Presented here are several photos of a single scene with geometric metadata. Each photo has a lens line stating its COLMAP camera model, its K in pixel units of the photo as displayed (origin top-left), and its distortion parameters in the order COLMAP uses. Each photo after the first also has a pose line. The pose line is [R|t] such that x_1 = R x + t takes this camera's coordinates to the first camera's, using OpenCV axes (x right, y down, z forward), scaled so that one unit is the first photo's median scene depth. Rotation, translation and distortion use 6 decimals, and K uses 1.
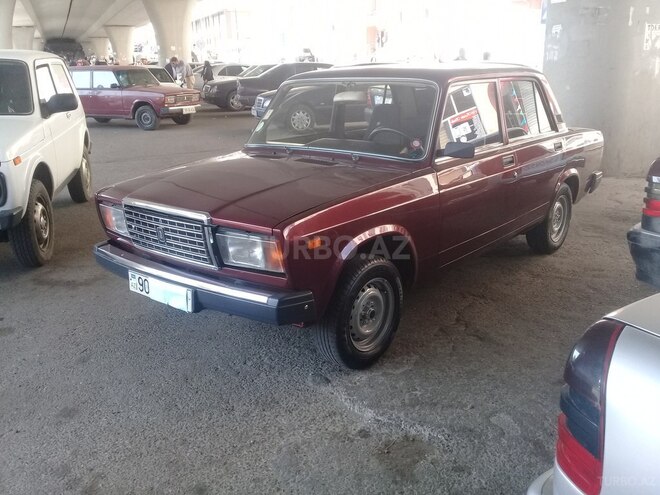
lens RADIAL K [[612.8, 0, 330.0], [0, 612.8, 247.5], [0, 0, 1]] dist [0.071191, -0.141191]
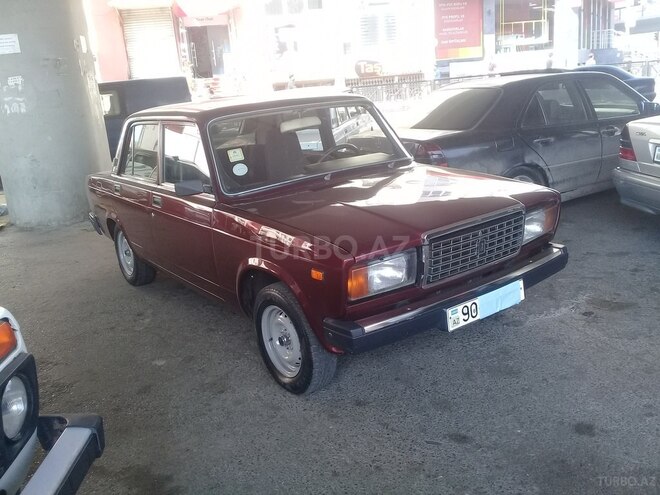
lens RADIAL K [[612.8, 0, 330.0], [0, 612.8, 247.5], [0, 0, 1]] dist [0.071191, -0.141191]
pose [[0.218943, -0.247016, 0.943953, -1.180221], [0.350856, 0.922649, 0.160063, -0.244668], [-0.910475, 0.296147, 0.288674, 0.891732]]
